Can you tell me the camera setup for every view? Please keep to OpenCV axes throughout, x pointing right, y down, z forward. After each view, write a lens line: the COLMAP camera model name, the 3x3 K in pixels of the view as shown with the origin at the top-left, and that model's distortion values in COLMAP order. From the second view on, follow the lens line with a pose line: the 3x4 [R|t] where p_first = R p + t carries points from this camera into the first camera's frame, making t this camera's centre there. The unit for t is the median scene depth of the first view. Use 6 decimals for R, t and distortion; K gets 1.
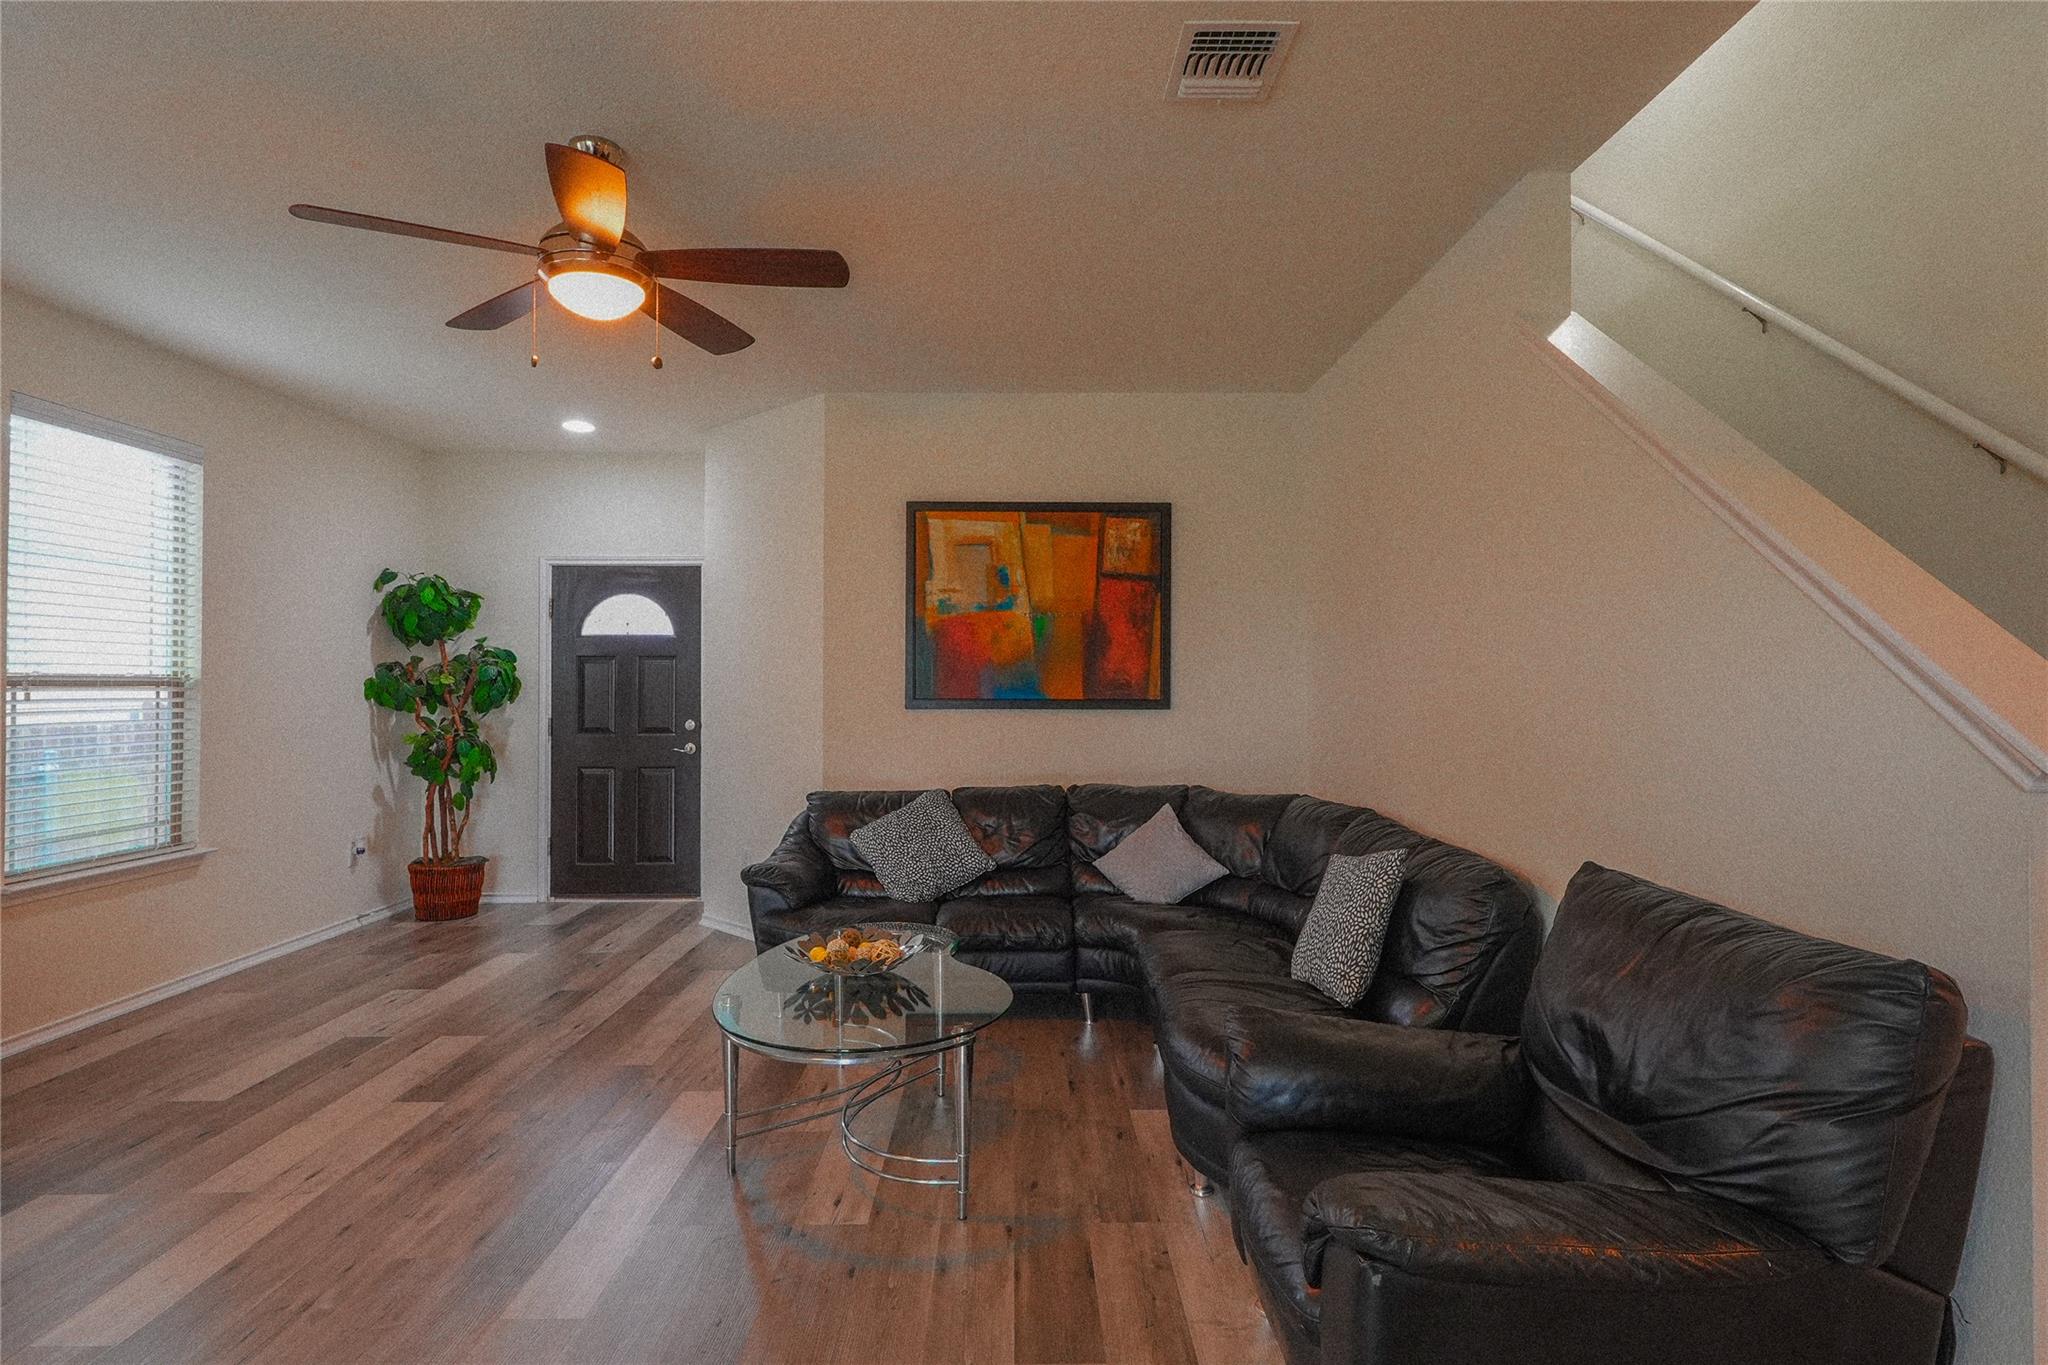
lens RADIAL K [[1056.5, 0, 1029.1], [0, 1056.5, 680.1], [0, 0, 1]] dist [0.004180, -0.000887]
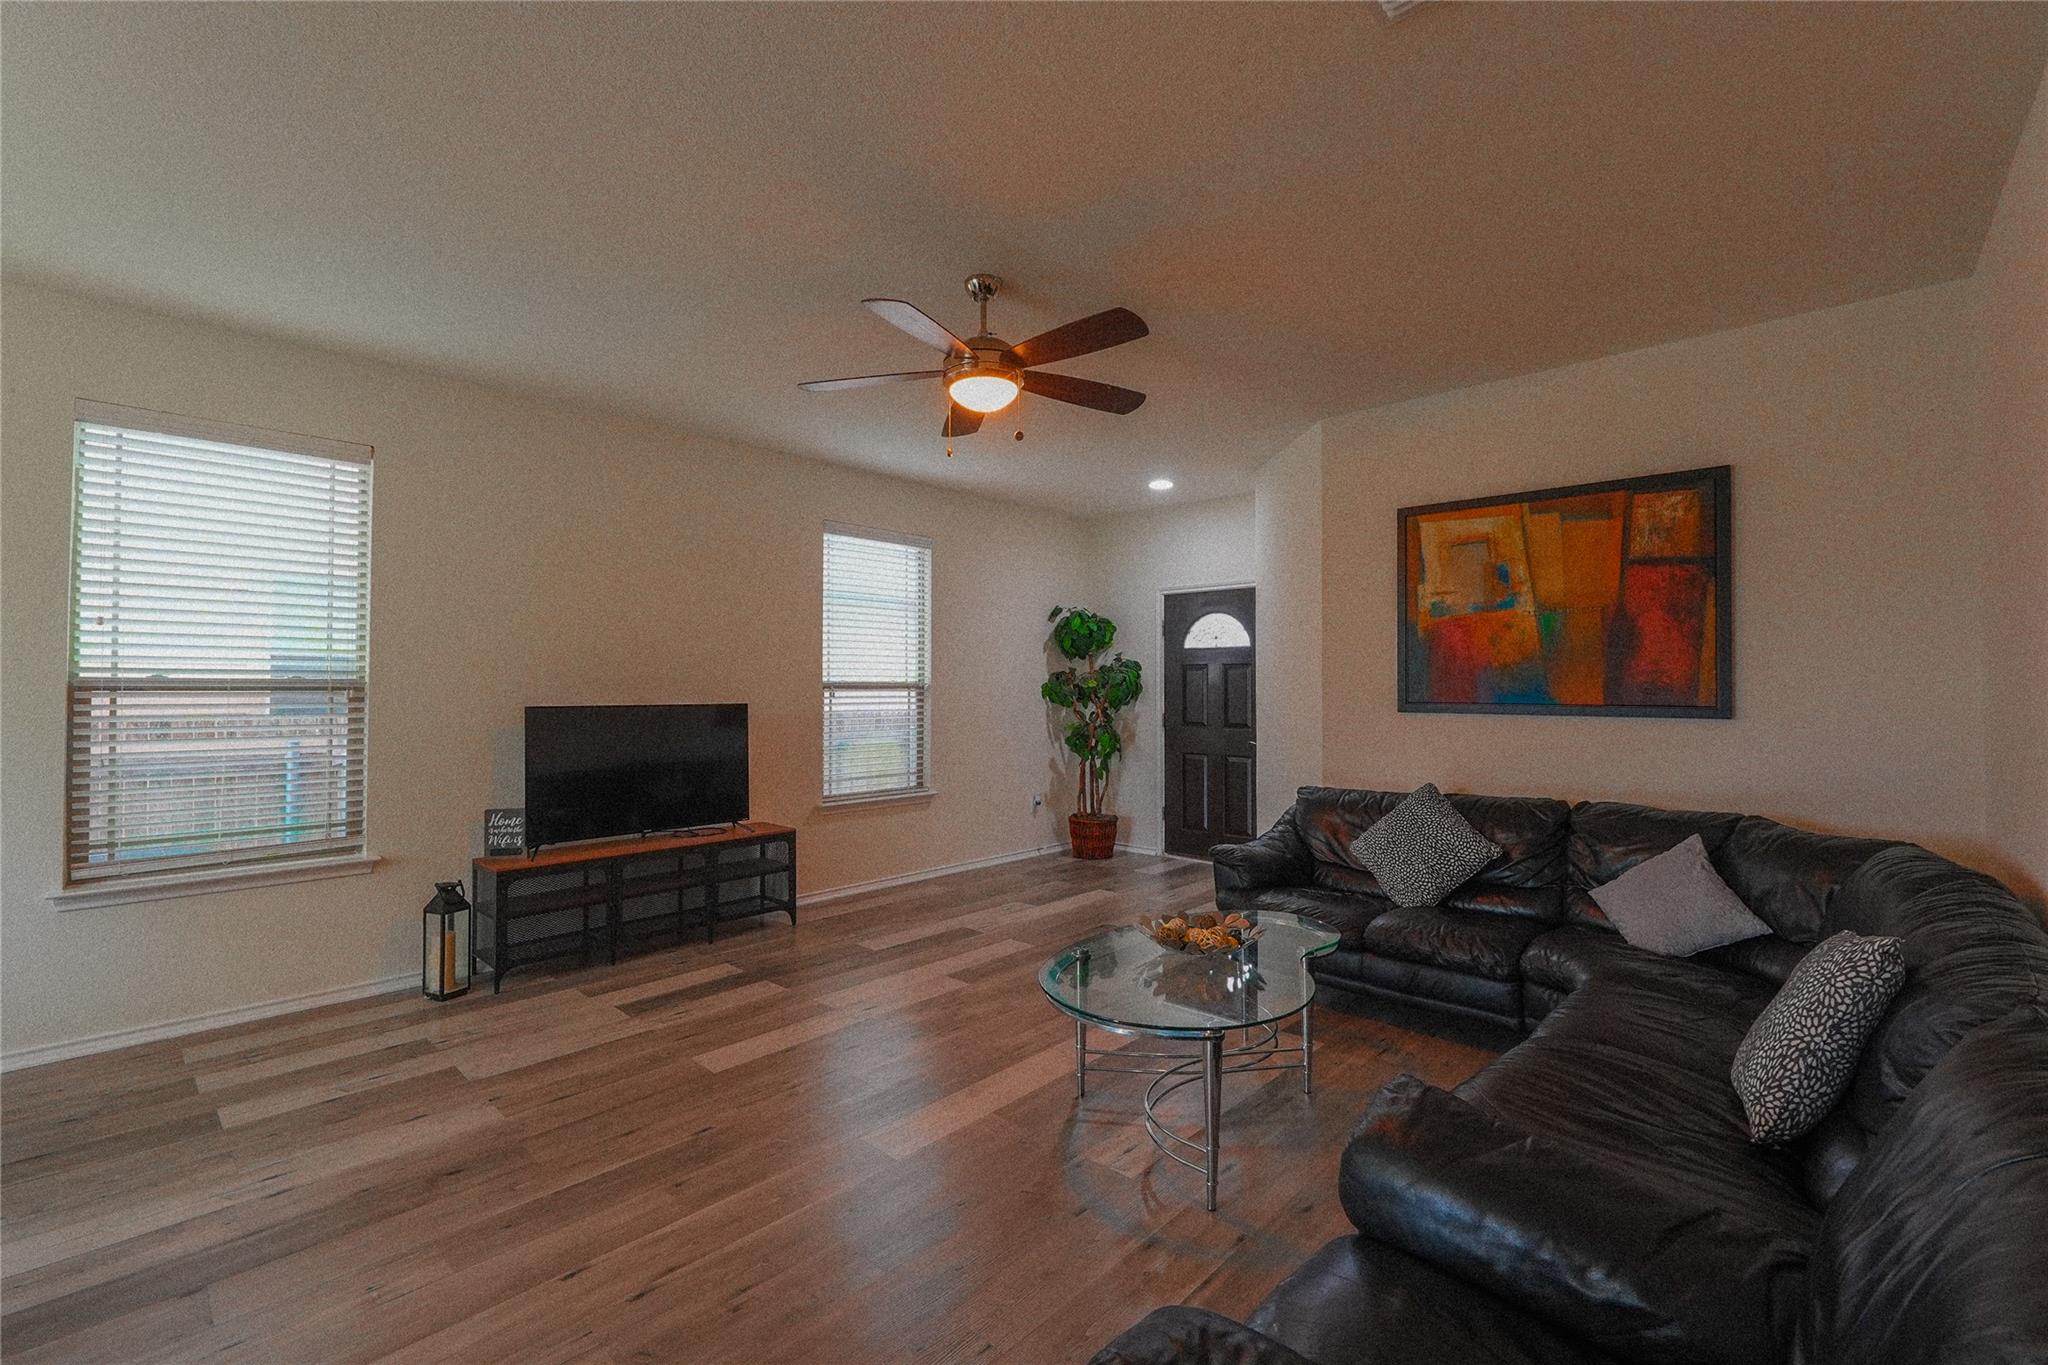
lens RADIAL K [[881.4, 0, 1020.5], [0, 881.4, 676.7], [0, 0, 1]] dist [0.000629, -0.000112]
pose [[0.722558, -0.008126, -0.691263, 0.208228], [0.003600, 0.999962, -0.007991, -0.001186], [0.691301, 0.003286, 0.722559, 0.131140]]
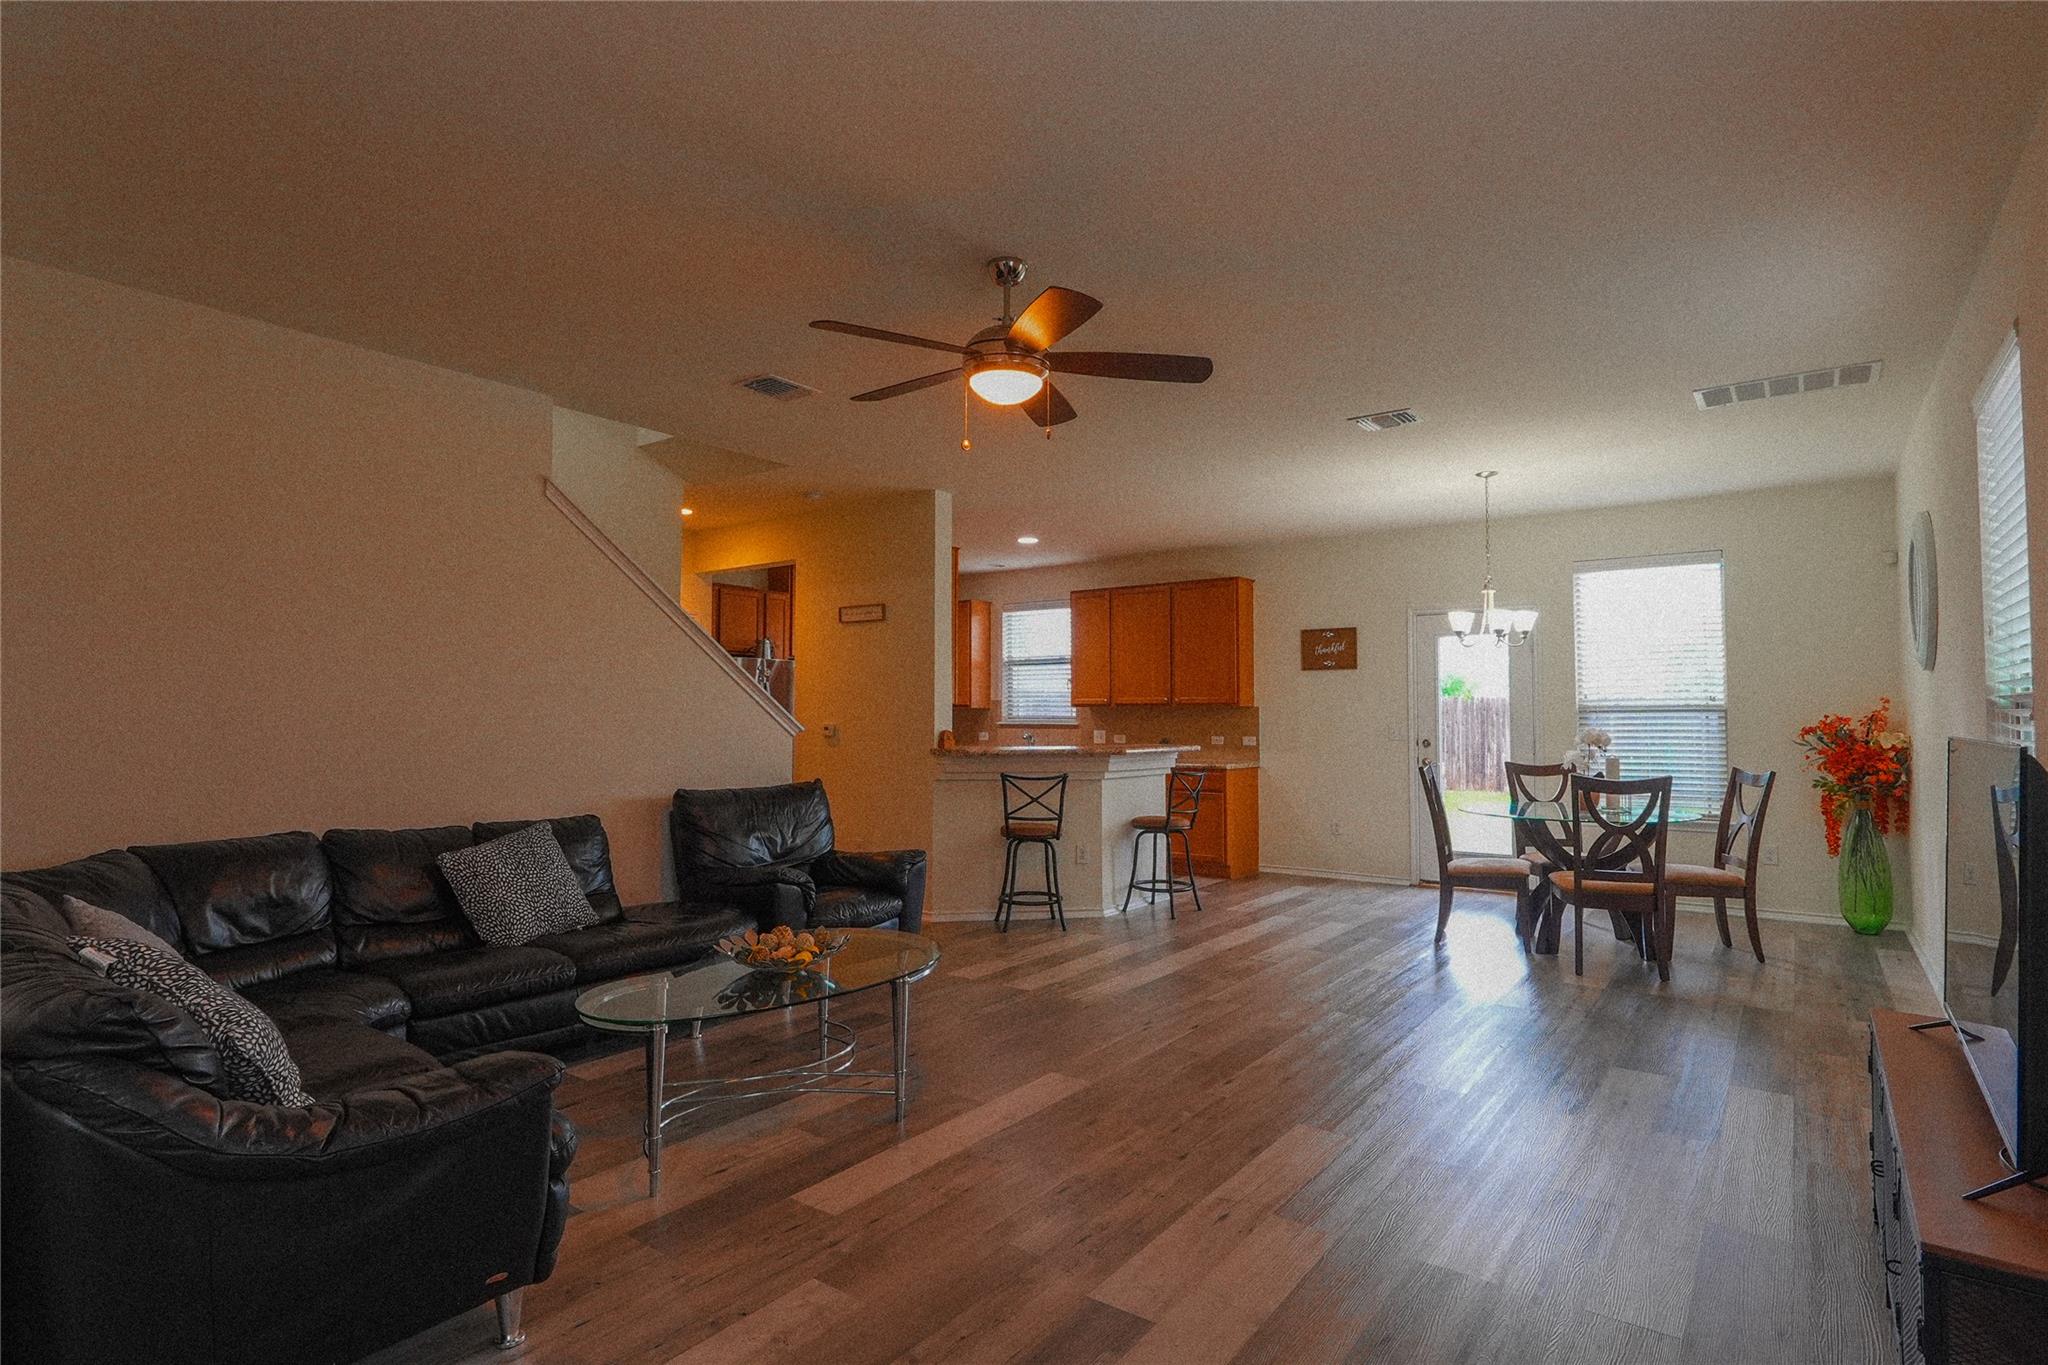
lens RADIAL K [[1056.5, 0, 1021.9], [0, 1056.5, 681.5], [0, 0, 1]] dist [0.004180, -0.000887]
pose [[-0.797932, -0.002732, 0.602741, -0.627339], [-0.009293, 0.999927, -0.007769, -0.003272], [-0.602675, -0.011801, -0.797899, 1.065250]]
